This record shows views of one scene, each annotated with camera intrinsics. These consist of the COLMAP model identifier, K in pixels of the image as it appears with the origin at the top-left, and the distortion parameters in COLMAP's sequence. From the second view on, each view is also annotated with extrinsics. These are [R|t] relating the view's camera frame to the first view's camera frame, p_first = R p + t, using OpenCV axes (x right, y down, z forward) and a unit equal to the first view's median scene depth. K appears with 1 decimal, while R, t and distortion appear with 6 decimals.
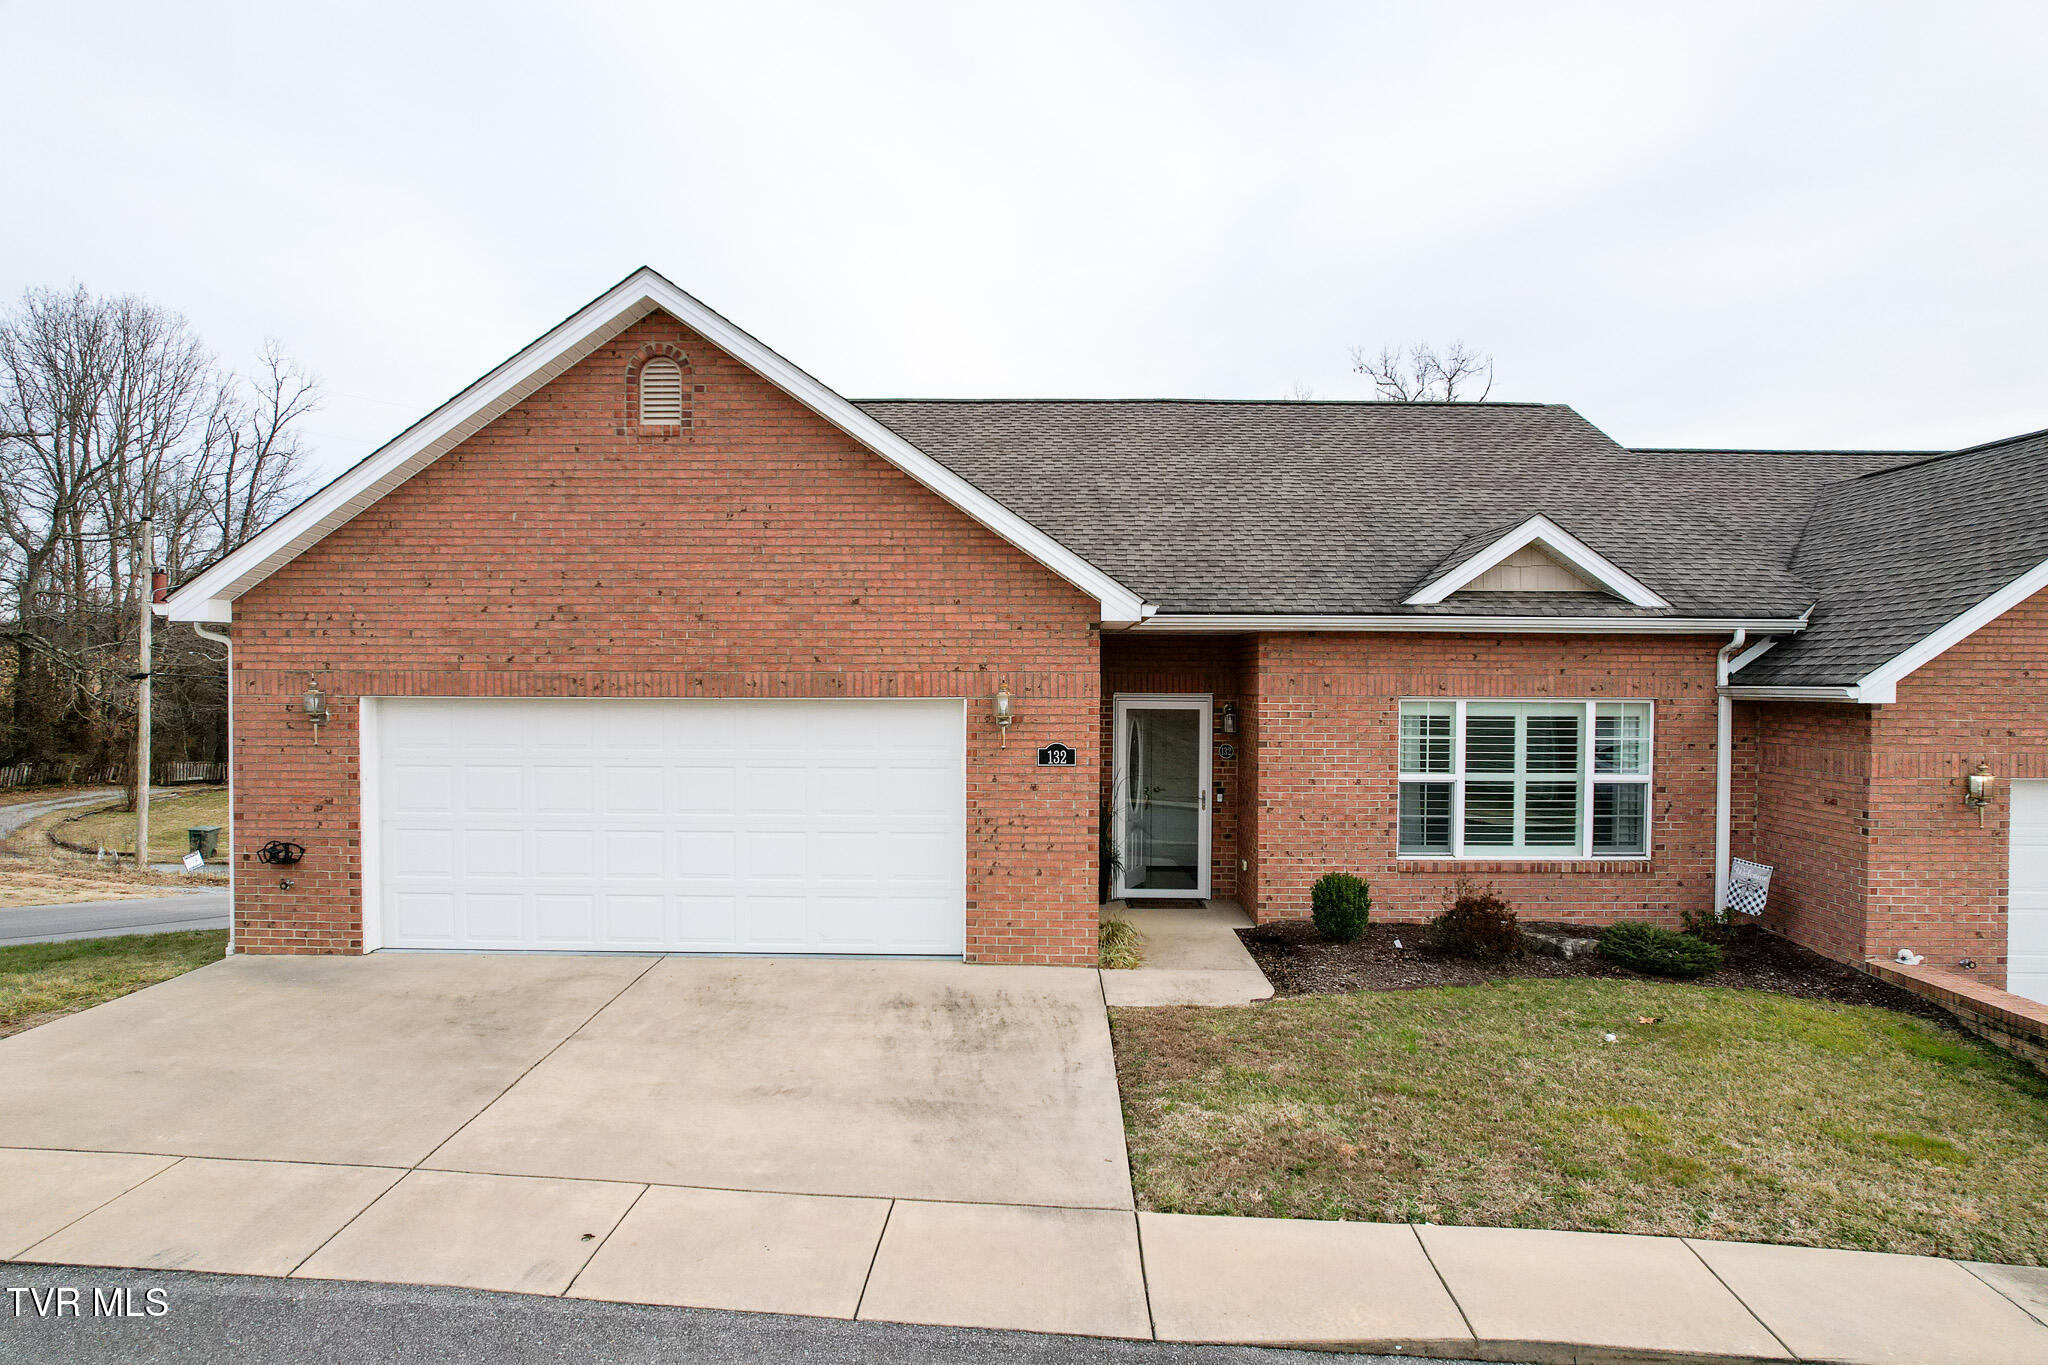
lens RADIAL K [[1305.0, 0, 1031.8], [0, 1305.0, 702.3], [0, 0, 1]] dist [-0.070887, 0.062564]
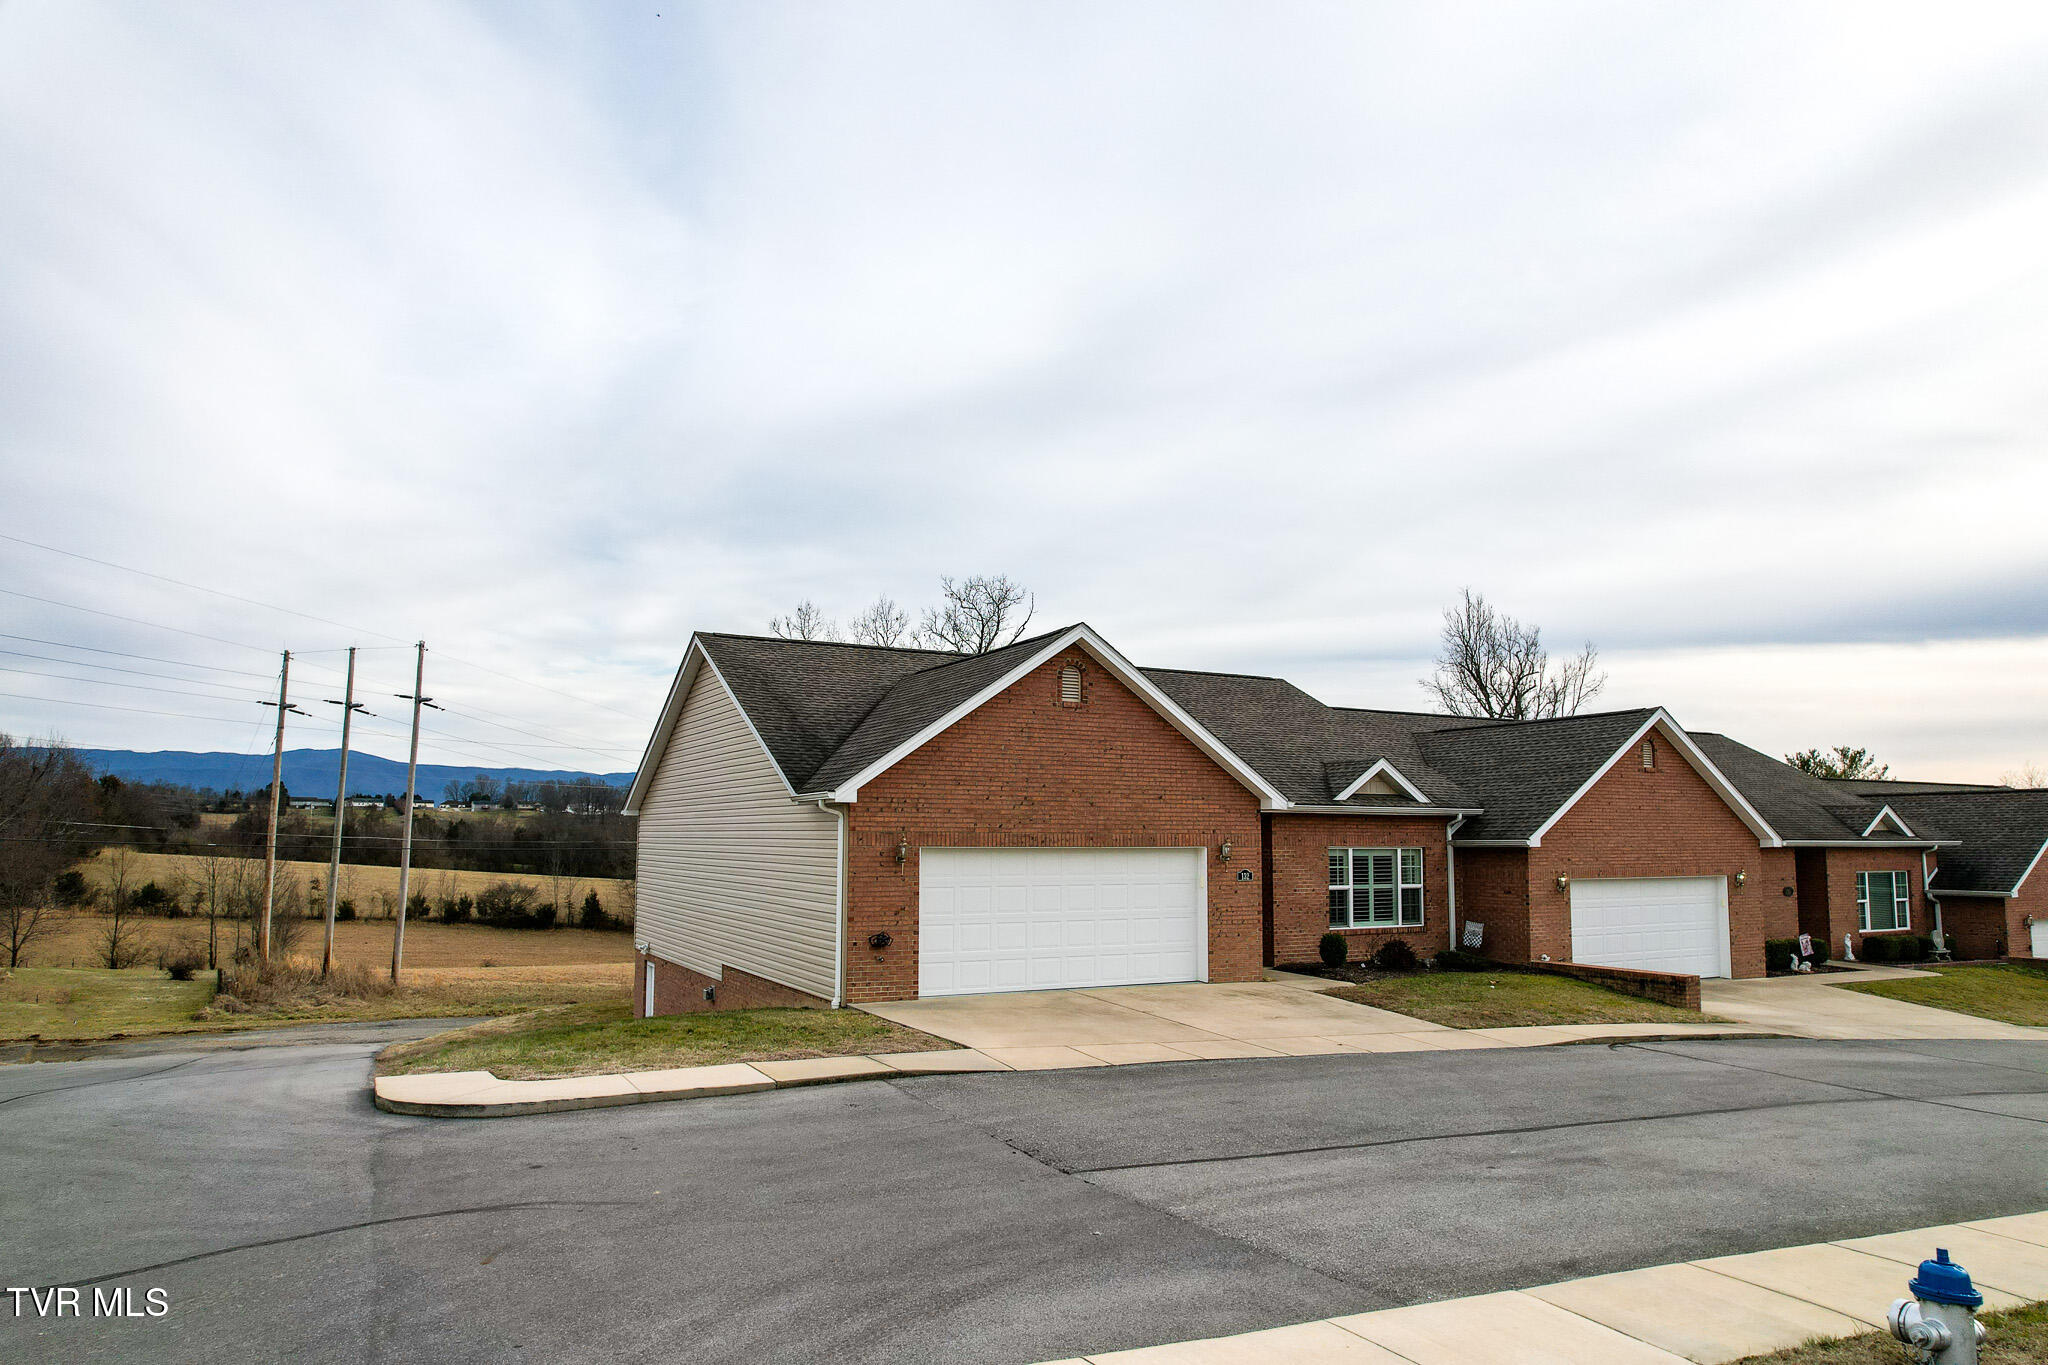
lens RADIAL K [[1305.0, 0, 1031.8], [0, 1305.0, 702.3], [0, 0, 1]] dist [-0.070887, 0.062564]
pose [[0.878304, 0.050239, 0.475456, -1.231336], [0.009422, 0.992452, -0.122272, 0.018013], [-0.478010, 0.111872, 0.871201, -0.619451]]
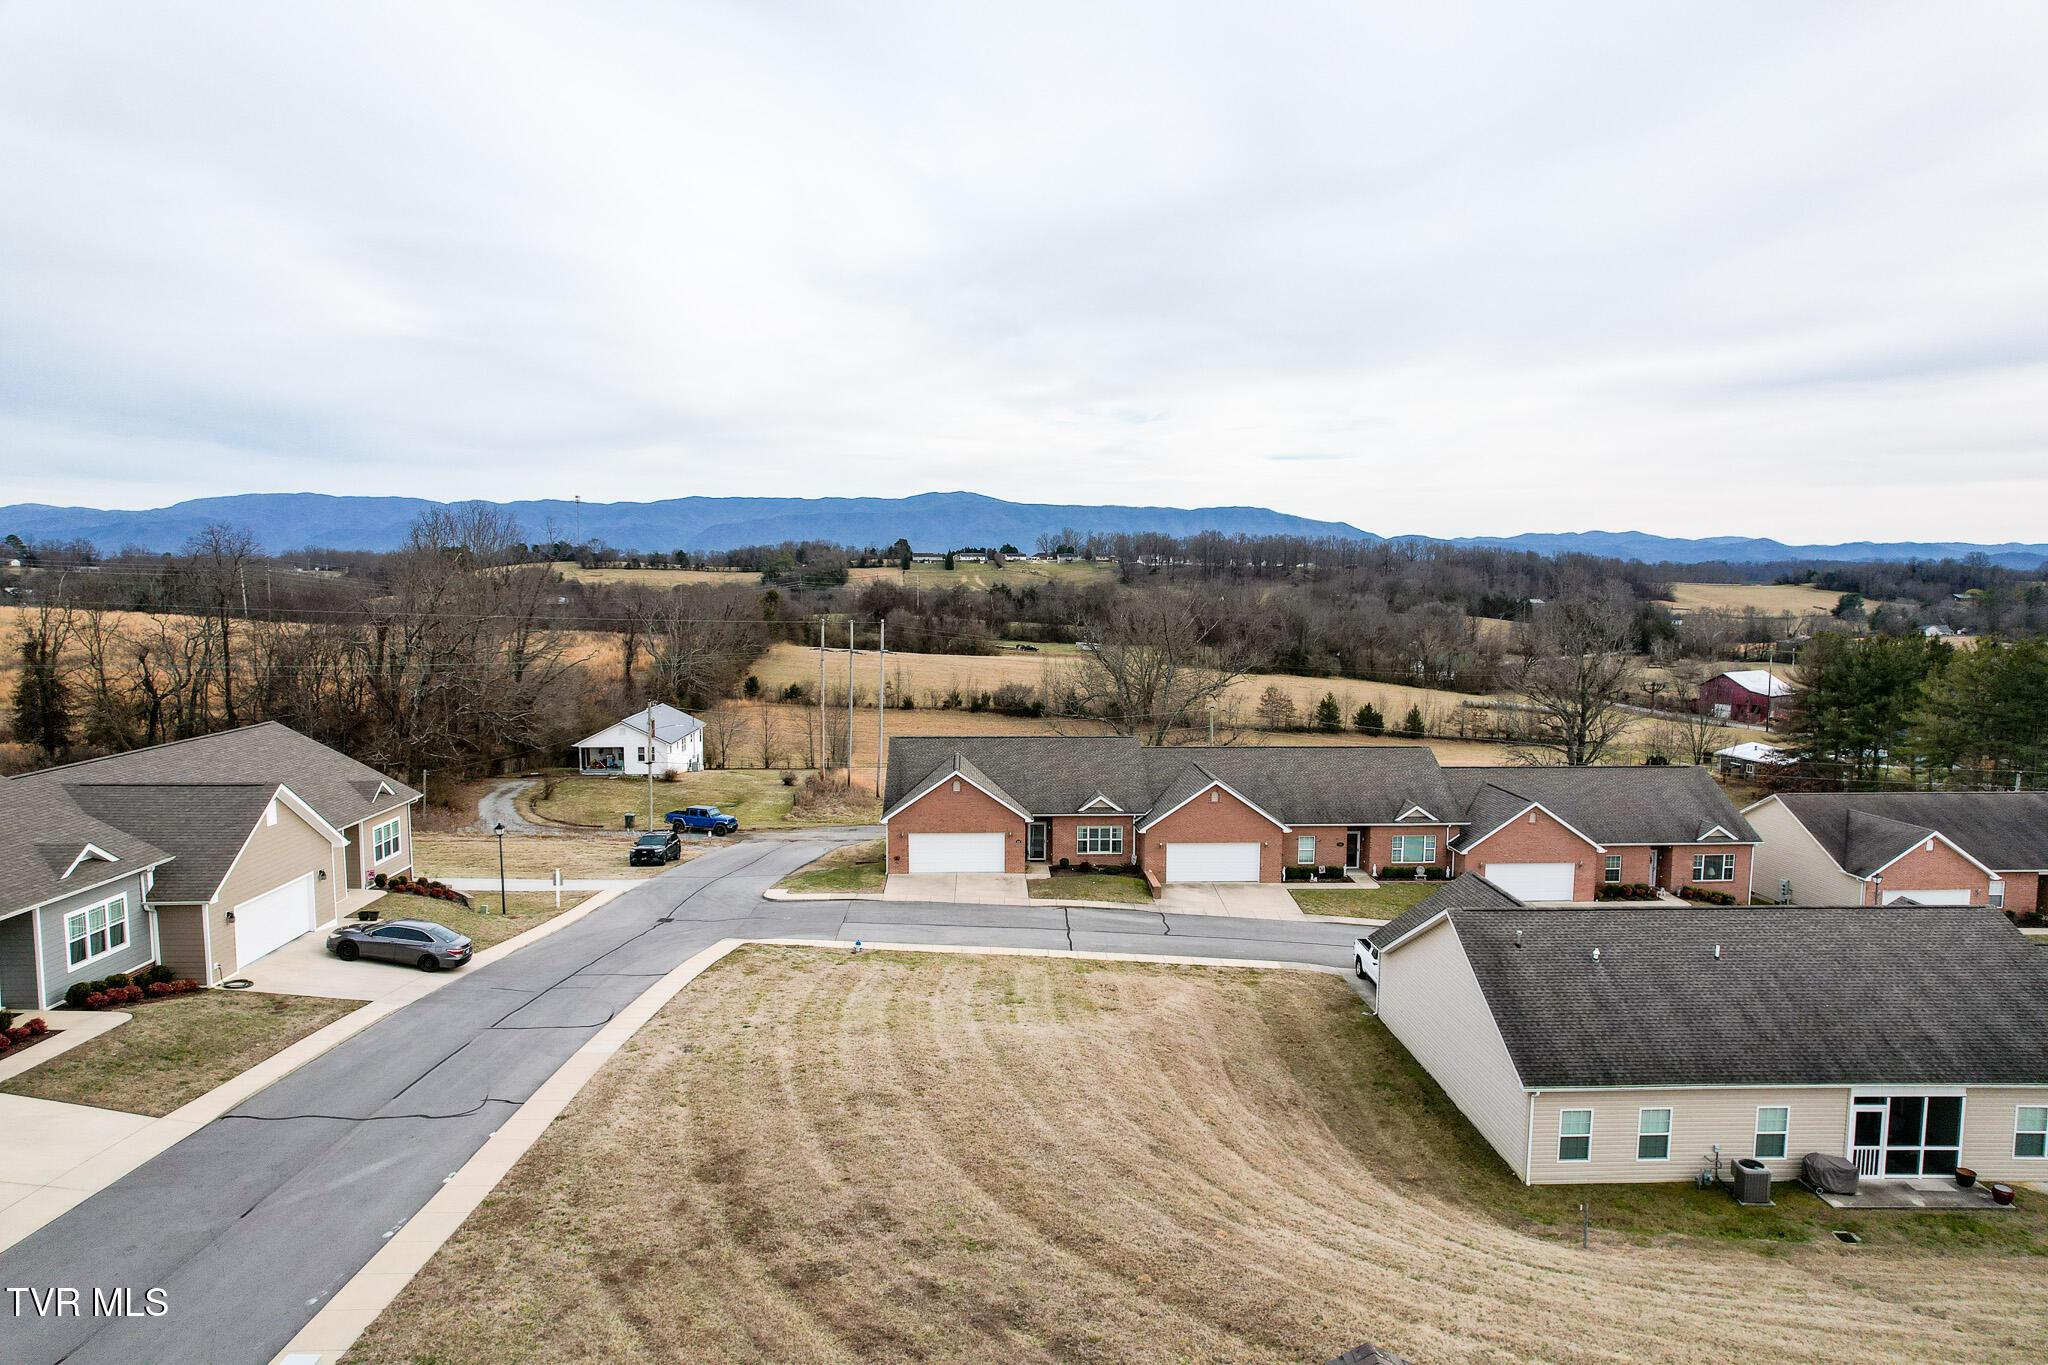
lens RADIAL K [[1305.0, 0, 1031.8], [0, 1305.0, 702.3], [0, 0, 1]] dist [-0.070887, 0.062564]
pose [[0.998333, -0.005273, 0.057483, -0.282225], [0.000642, 0.996772, 0.080286, -1.162203], [-0.057720, -0.080115, 0.995113, -5.372351]]
